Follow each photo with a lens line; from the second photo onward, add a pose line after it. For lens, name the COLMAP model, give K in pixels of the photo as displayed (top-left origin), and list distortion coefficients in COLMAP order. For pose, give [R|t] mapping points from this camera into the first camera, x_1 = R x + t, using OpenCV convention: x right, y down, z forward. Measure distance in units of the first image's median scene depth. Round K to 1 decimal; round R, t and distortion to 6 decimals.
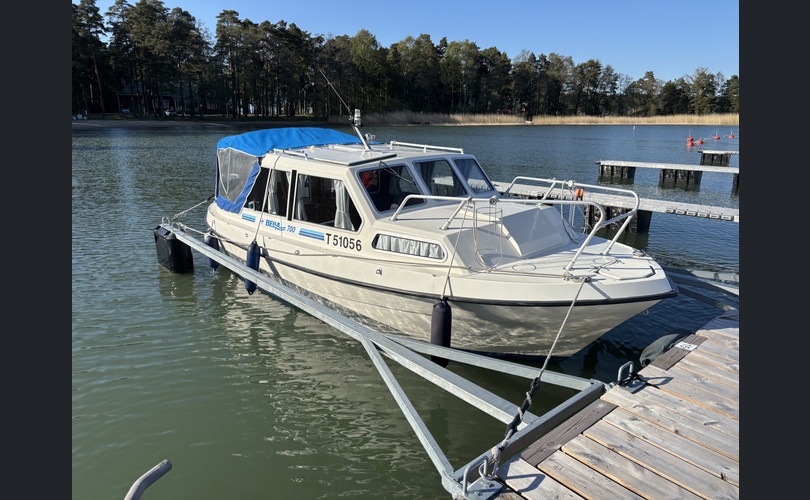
lens RADIAL K [[718.9, 0, 405.0], [0, 718.9, 250.0], [0, 0, 1]] dist [0.101410, -0.235527]
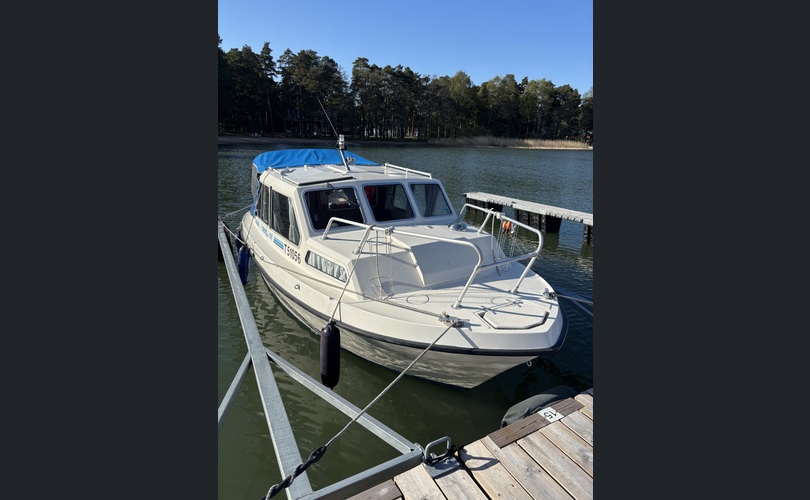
lens RADIAL K [[493.1, 0, 406.0], [0, 493.1, 258.8], [0, 0, 1]] dist [0.049589, -0.052599]
pose [[0.963144, 0.088185, -0.254118, 0.105017], [-0.073495, 0.995059, 0.066754, -0.025156], [0.258750, -0.045617, 0.964867, 0.111791]]
